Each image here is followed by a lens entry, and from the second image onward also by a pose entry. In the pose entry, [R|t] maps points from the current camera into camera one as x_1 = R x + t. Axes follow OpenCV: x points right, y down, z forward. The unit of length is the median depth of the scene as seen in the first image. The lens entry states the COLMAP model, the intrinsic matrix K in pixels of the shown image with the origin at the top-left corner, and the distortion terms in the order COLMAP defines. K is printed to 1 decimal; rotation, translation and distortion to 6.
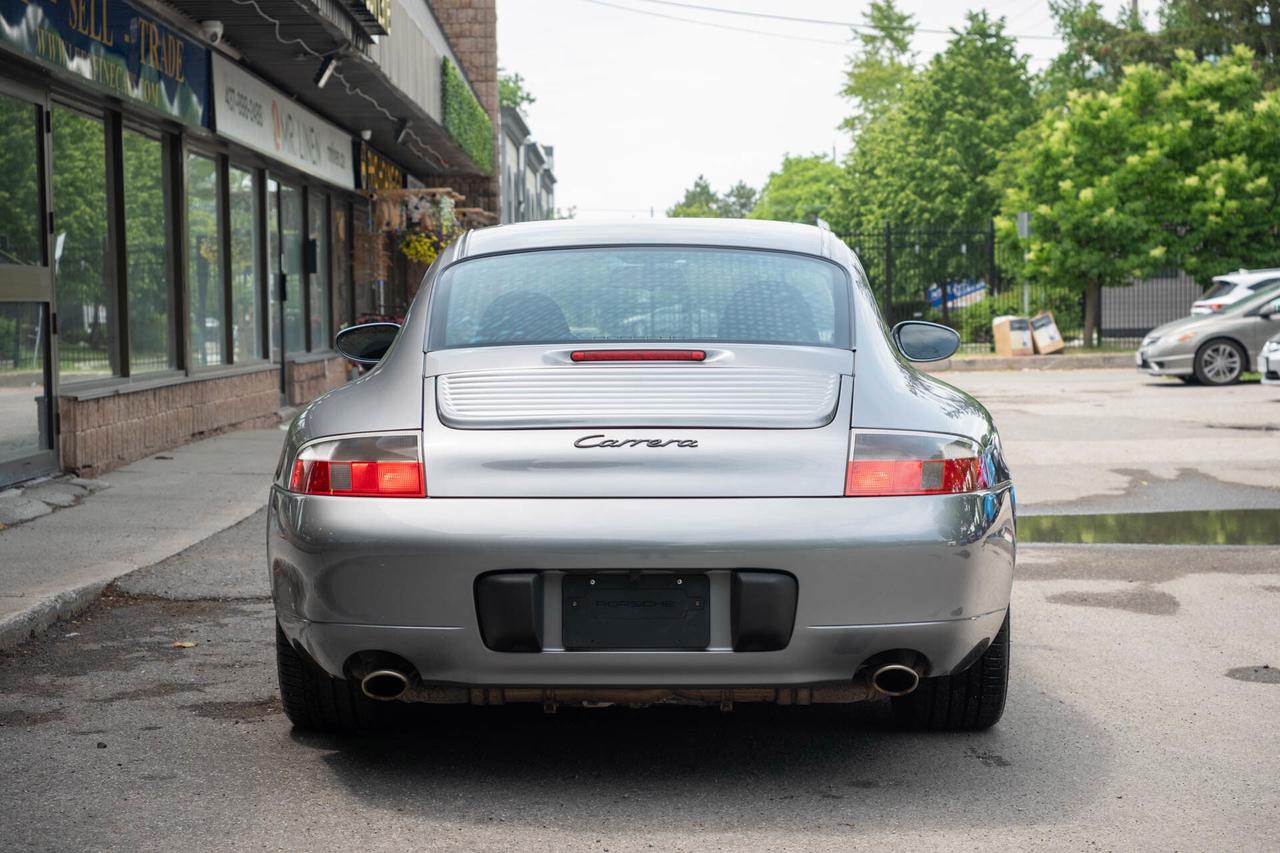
lens RADIAL K [[2376.0, 0, 640.0], [0, 2376.0, 426.5], [0, 0, 1]] dist [0.022511, 0.061914]
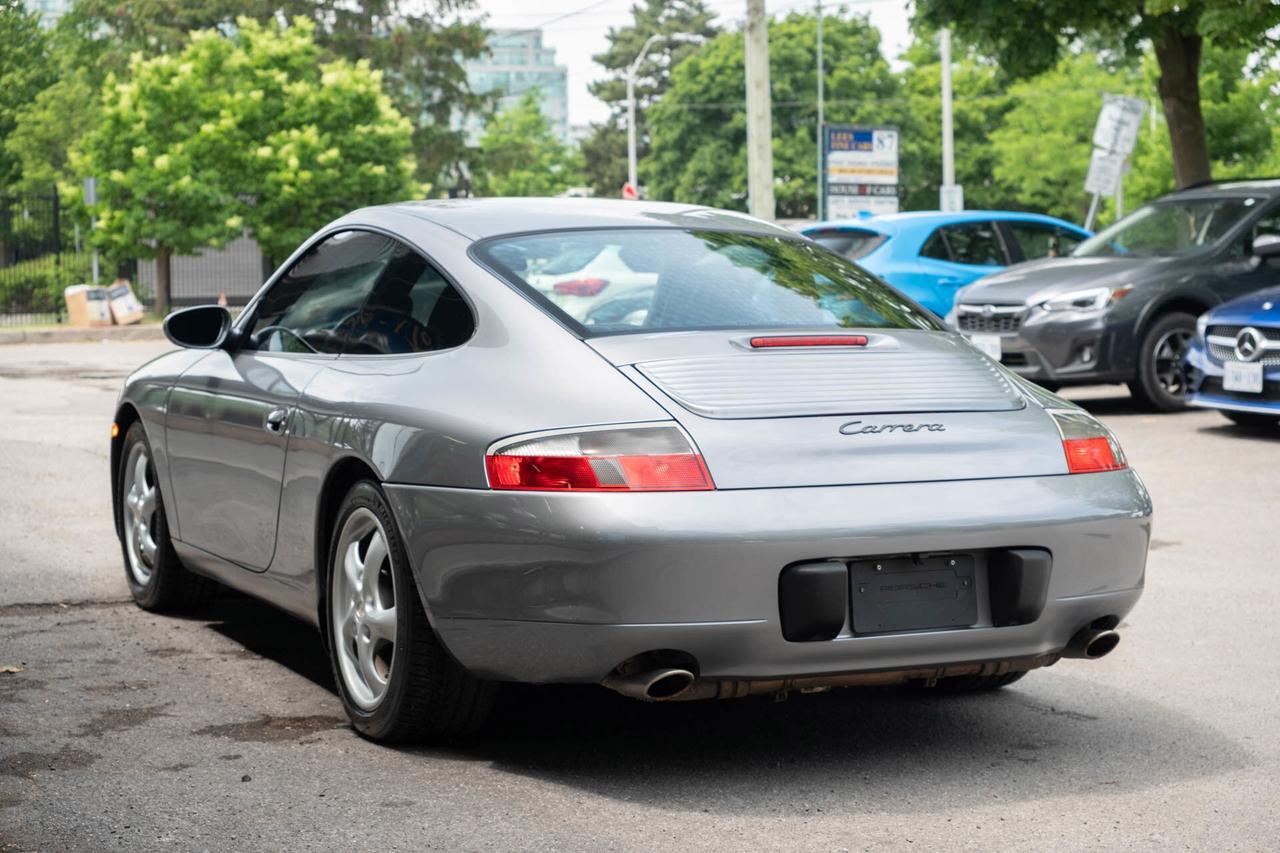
lens RADIAL K [[2418.1, 0, 640.0], [0, 2418.1, 426.5], [0, 0, 1]] dist [0.033994, 0.373298]
pose [[0.899892, -0.025704, 0.435354, -0.071780], [0.020225, 0.999647, 0.017214, -0.001806], [-0.435643, -0.006686, 0.900095, 0.015467]]
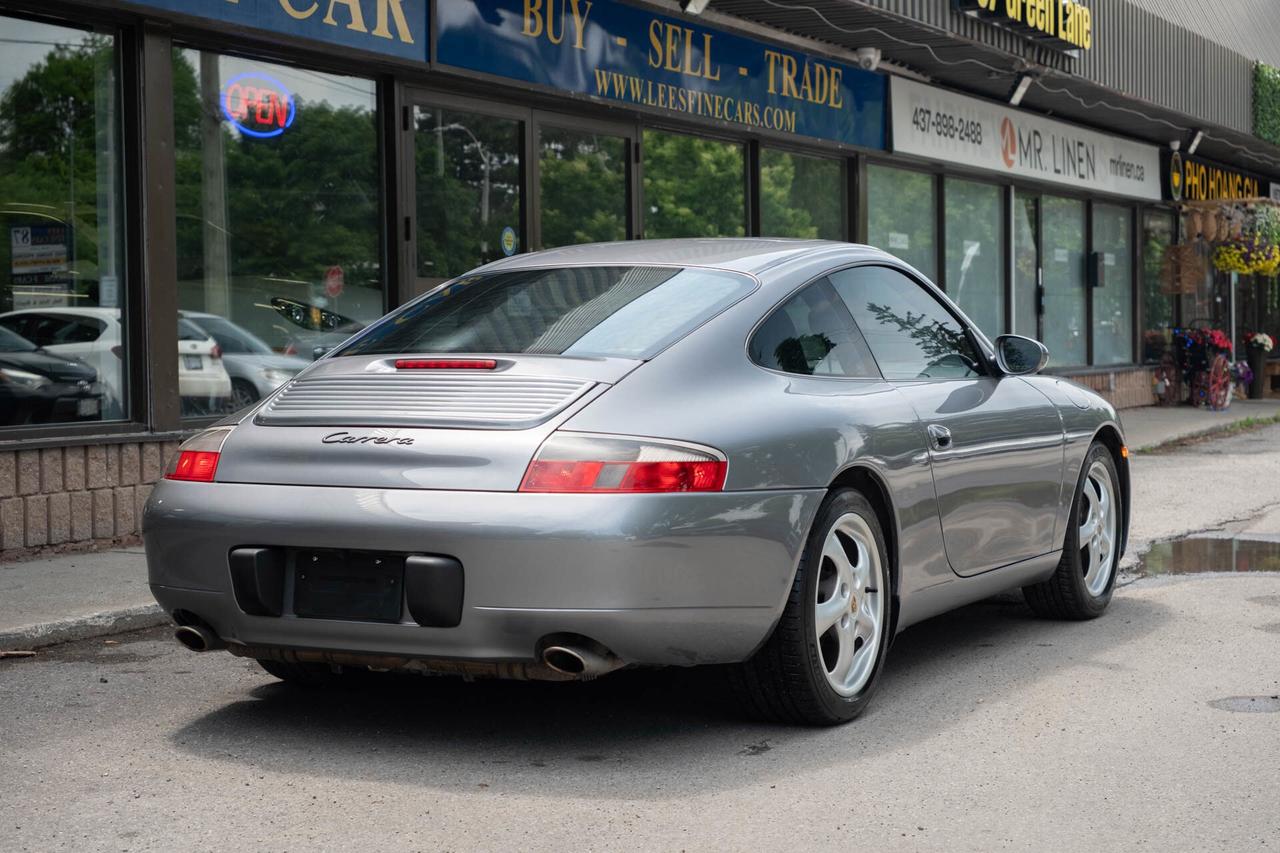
lens RADIAL K [[2418.1, 0, 640.0], [0, 2418.1, 426.5], [0, 0, 1]] dist [0.033994, 0.373298]
pose [[0.890636, 0.018266, -0.454350, 0.084603], [-0.021211, 0.999774, -0.001385, -0.000099], [0.454222, 0.010871, 0.890822, 0.002575]]
